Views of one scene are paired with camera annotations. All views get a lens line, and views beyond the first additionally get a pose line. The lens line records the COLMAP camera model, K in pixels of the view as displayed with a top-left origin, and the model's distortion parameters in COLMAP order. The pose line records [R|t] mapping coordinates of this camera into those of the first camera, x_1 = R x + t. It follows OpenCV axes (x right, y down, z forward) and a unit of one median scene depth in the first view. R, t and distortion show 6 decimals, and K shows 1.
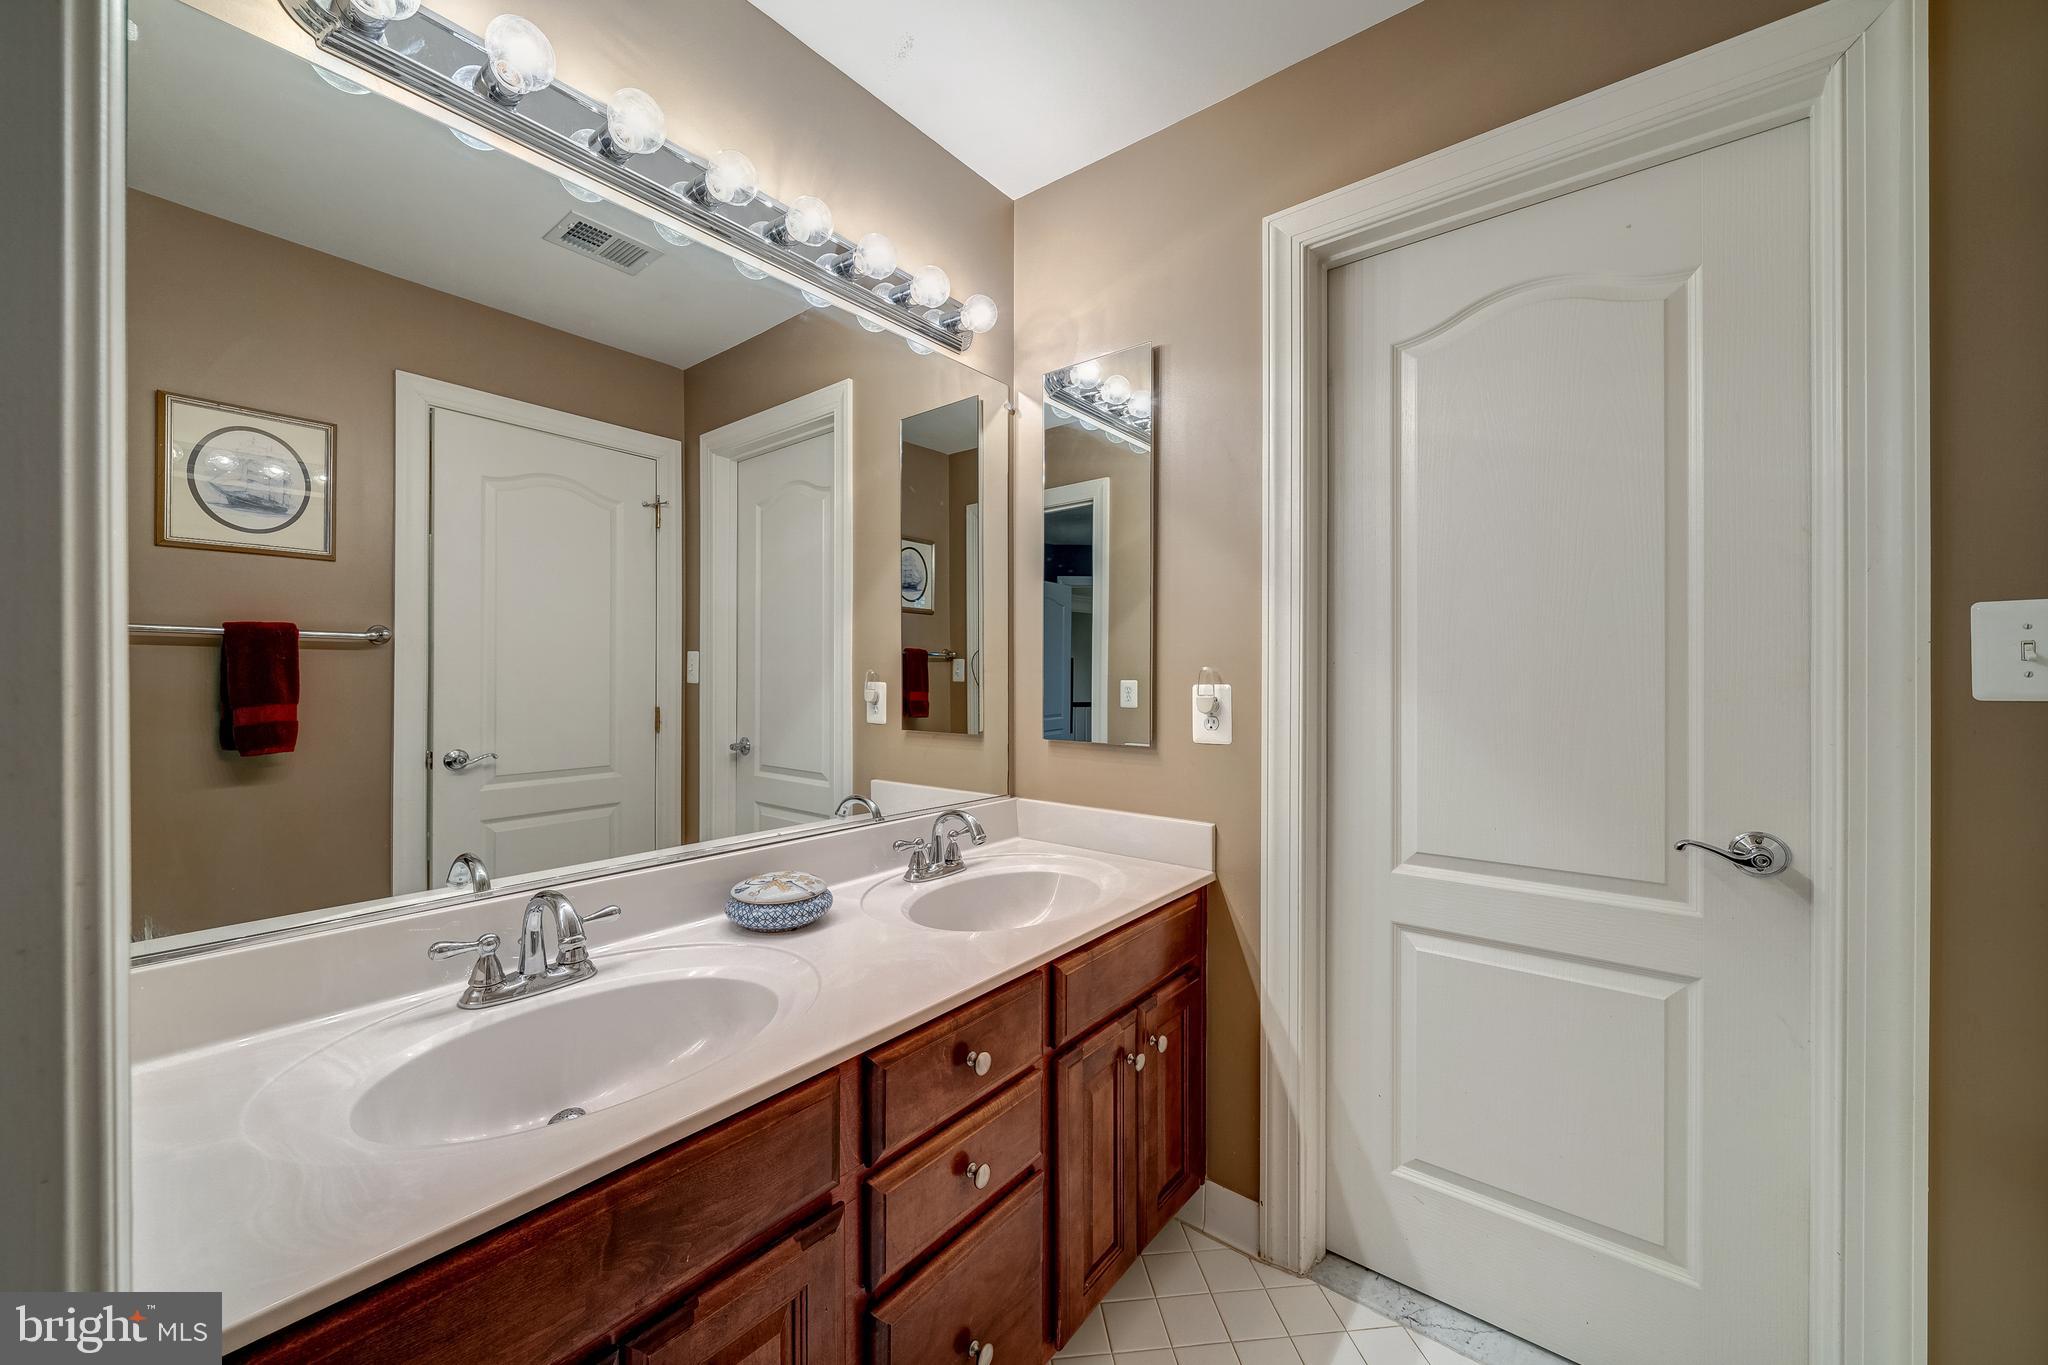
lens RADIAL K [[778.1, 0, 1024.0], [0, 778.1, 682.5], [0, 0, 1]] dist [0.000100, -0.000034]
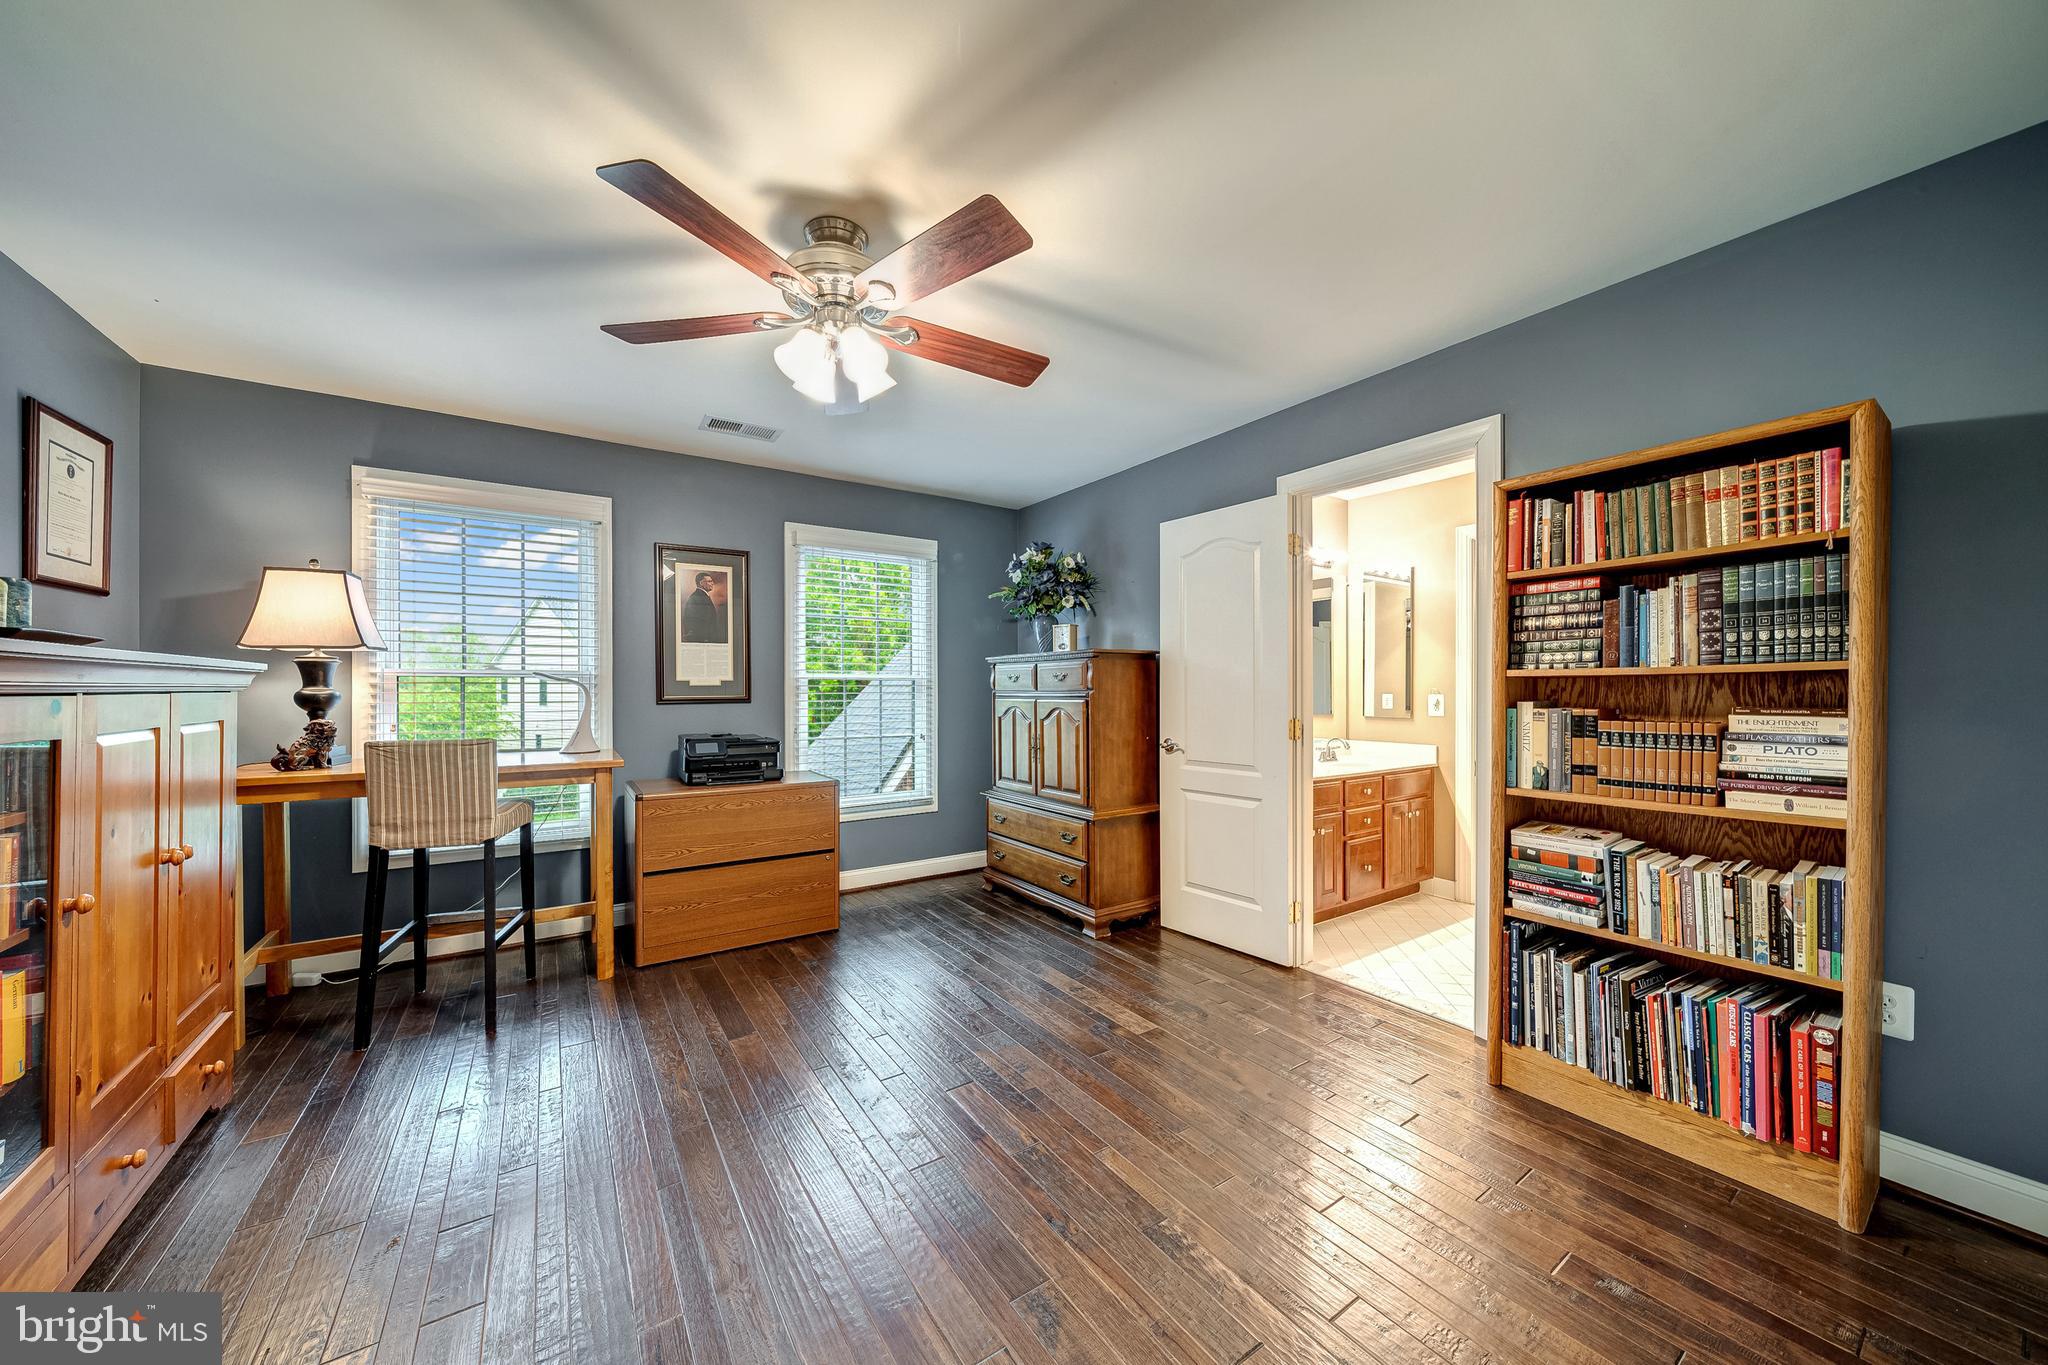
lens RADIAL K [[703.0, 0, 1023.2], [0, 703.0, 694.8], [0, 0, 1]] dist [-0.000435, -0.000027]
pose [[0.954460, 0.003098, -0.298324, -0.428081], [-0.003831, 0.999991, -0.001871, 0.011772], [0.298315, 0.002928, 0.954463, -1.878722]]
